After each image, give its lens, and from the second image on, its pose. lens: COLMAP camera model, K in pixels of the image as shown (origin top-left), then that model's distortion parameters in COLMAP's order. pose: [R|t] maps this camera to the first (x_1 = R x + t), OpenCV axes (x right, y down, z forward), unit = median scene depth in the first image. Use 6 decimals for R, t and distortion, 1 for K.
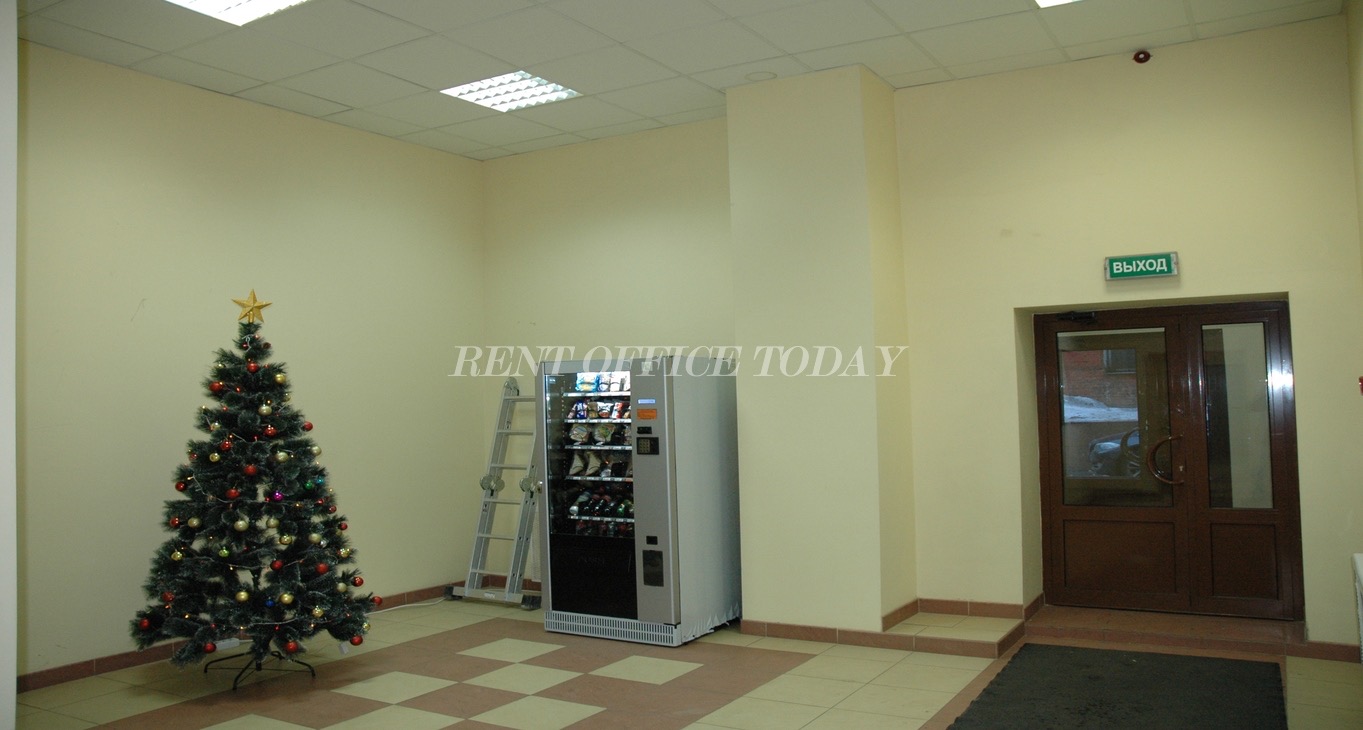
lens RADIAL K [[1053.6, 0, 681.8], [0, 1053.6, 346.7], [0, 0, 1]] dist [-0.148261, 0.163117]
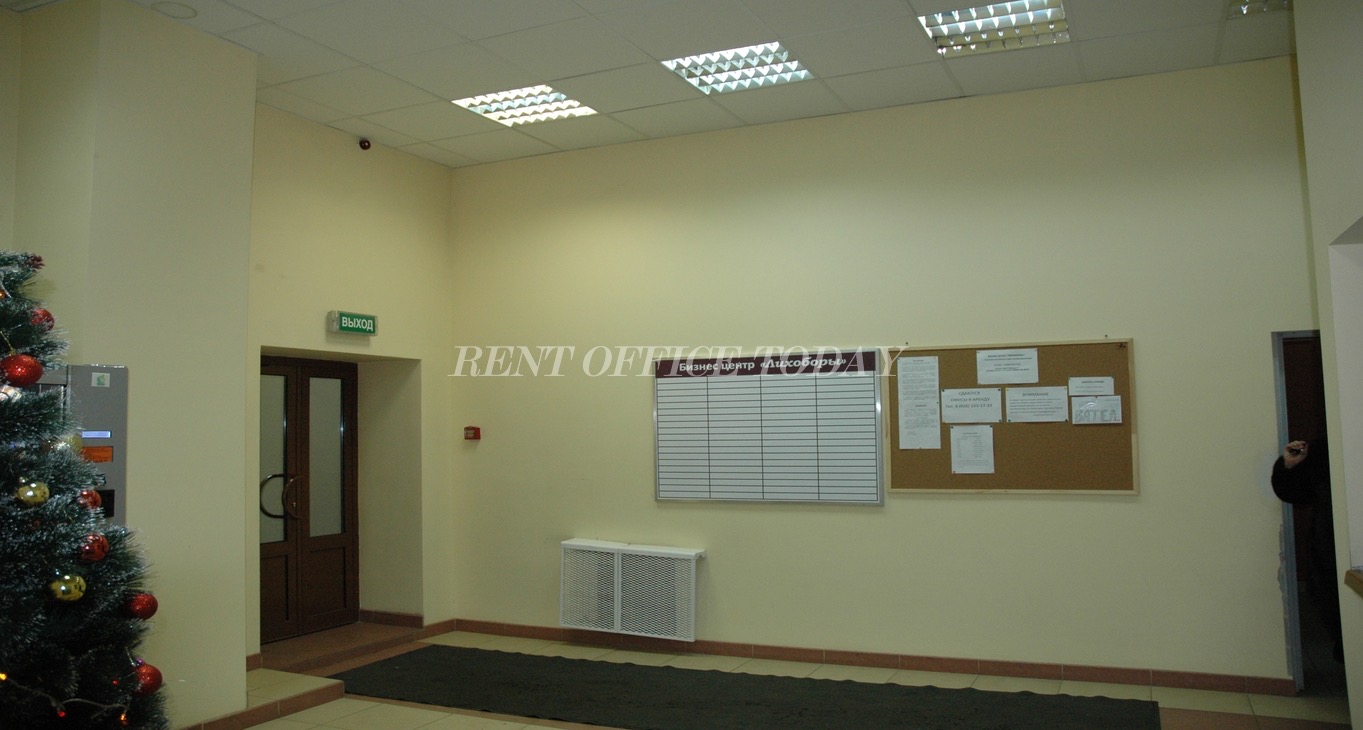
lens RADIAL K [[1035.0, 0, 681.5], [0, 1035.0, 365.0], [0, 0, 1]] dist [-0.104963, 0.000745]
pose [[-0.109377, 0.083069, 0.990523, -0.631397], [-0.024853, 0.995962, -0.086269, 0.049966], [-0.993690, -0.034054, -0.106870, 0.671820]]
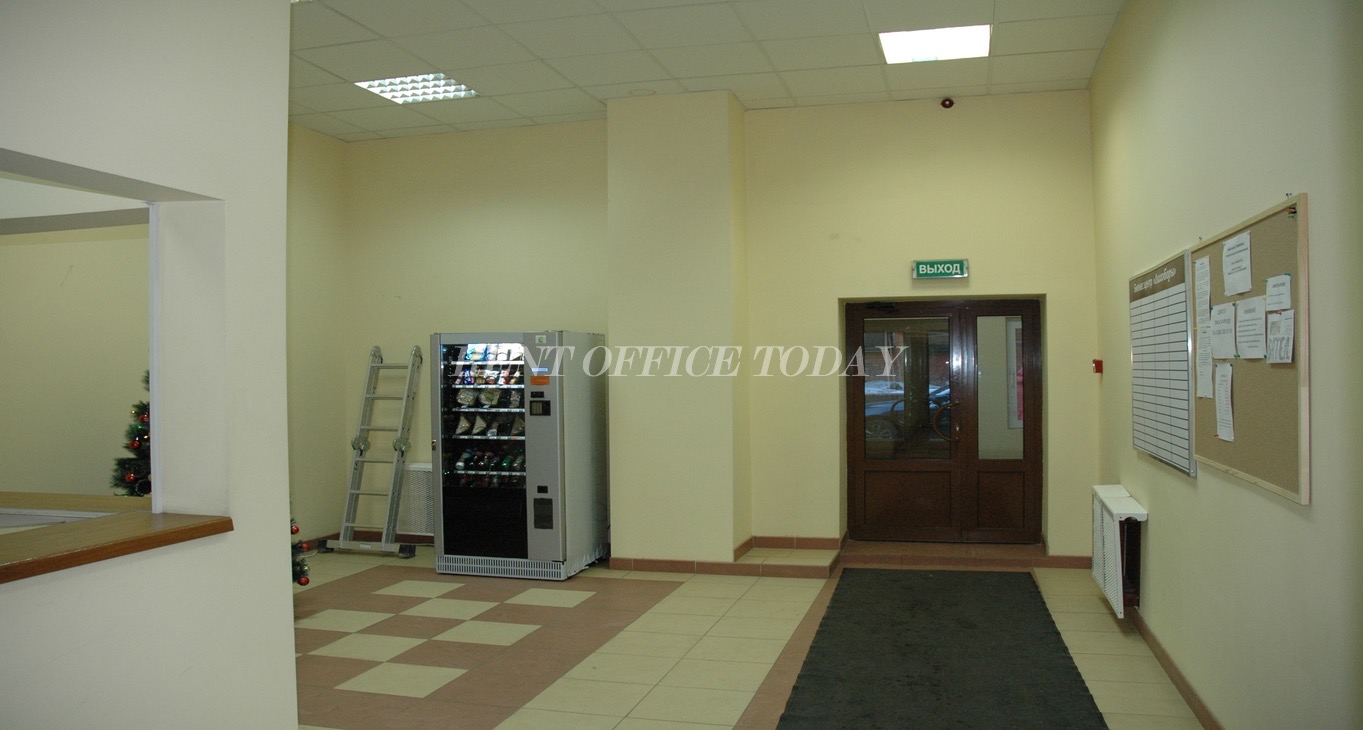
lens RADIAL K [[1035.0, 0, 681.5], [0, 1035.0, 365.0], [0, 0, 1]] dist [-0.104963, 0.000745]
pose [[0.963926, 0.013899, 0.265808, -0.173237], [-0.025597, 0.998848, 0.040596, -0.002943], [-0.264937, -0.045935, 0.963171, -0.123751]]
